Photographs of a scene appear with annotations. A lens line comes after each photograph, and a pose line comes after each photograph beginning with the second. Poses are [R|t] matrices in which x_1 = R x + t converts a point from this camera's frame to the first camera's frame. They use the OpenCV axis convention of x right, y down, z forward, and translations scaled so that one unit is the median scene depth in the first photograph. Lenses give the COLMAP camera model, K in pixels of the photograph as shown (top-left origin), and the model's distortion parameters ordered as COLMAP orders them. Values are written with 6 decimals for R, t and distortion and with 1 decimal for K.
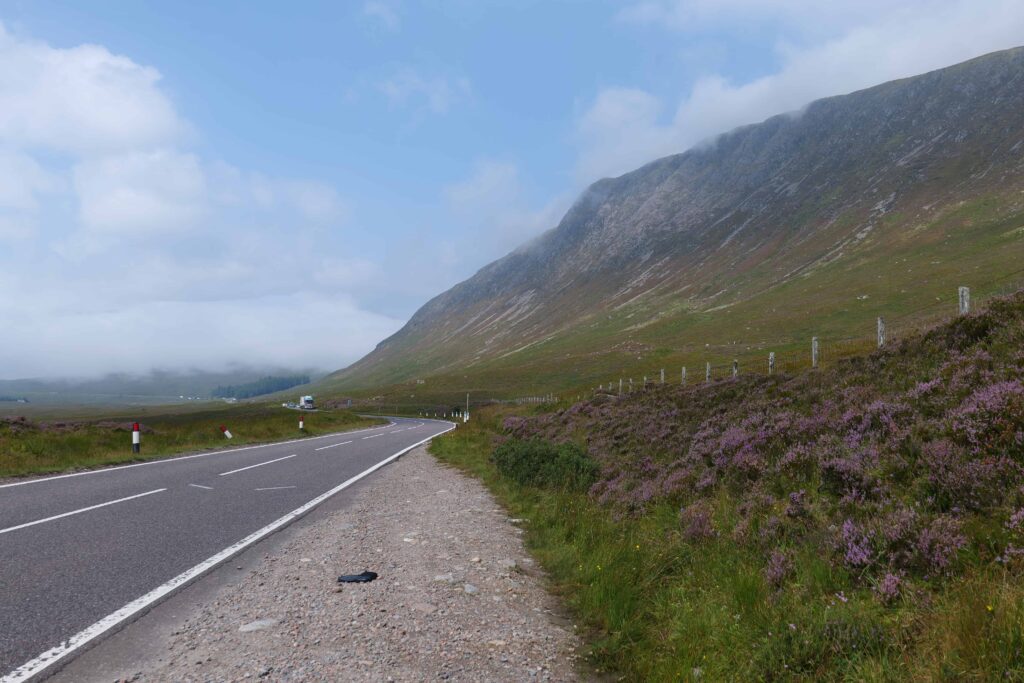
lens RADIAL K [[831.8, 0, 518.7], [0, 831.8, 339.4], [0, 0, 1]] dist [0.004877, -0.012671]
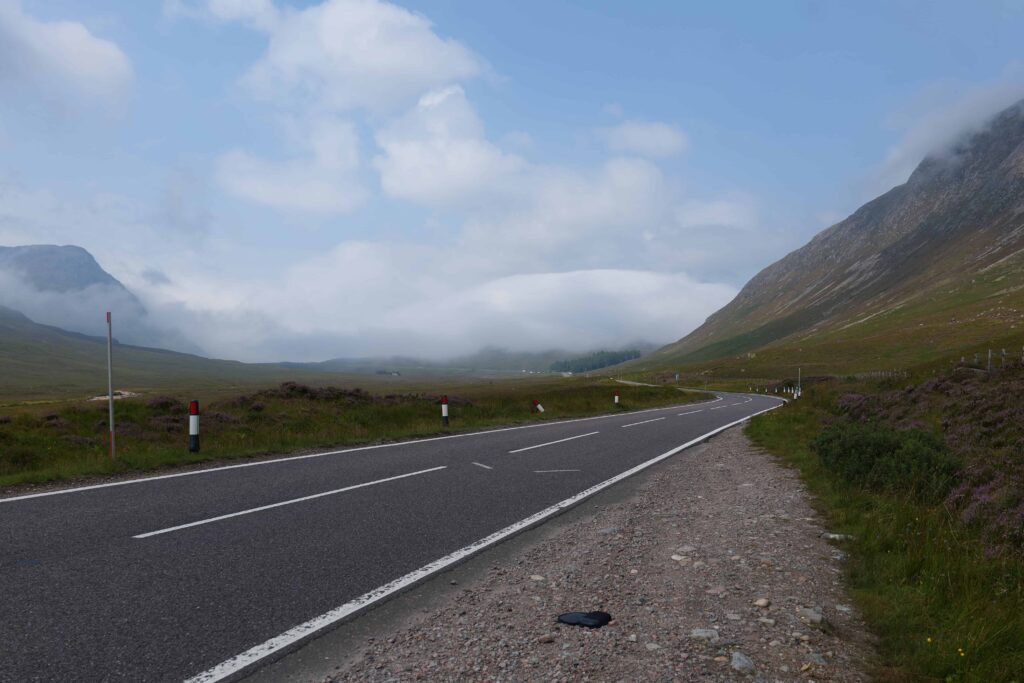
lens RADIAL K [[831.8, 0, 517.1], [0, 831.8, 336.1], [0, 0, 1]] dist [0.004877, -0.012671]
pose [[0.923595, -0.014619, -0.383090, 0.011842], [0.024905, 0.999450, 0.021903, 0.008911], [0.382559, -0.029770, 0.923451, 0.116284]]
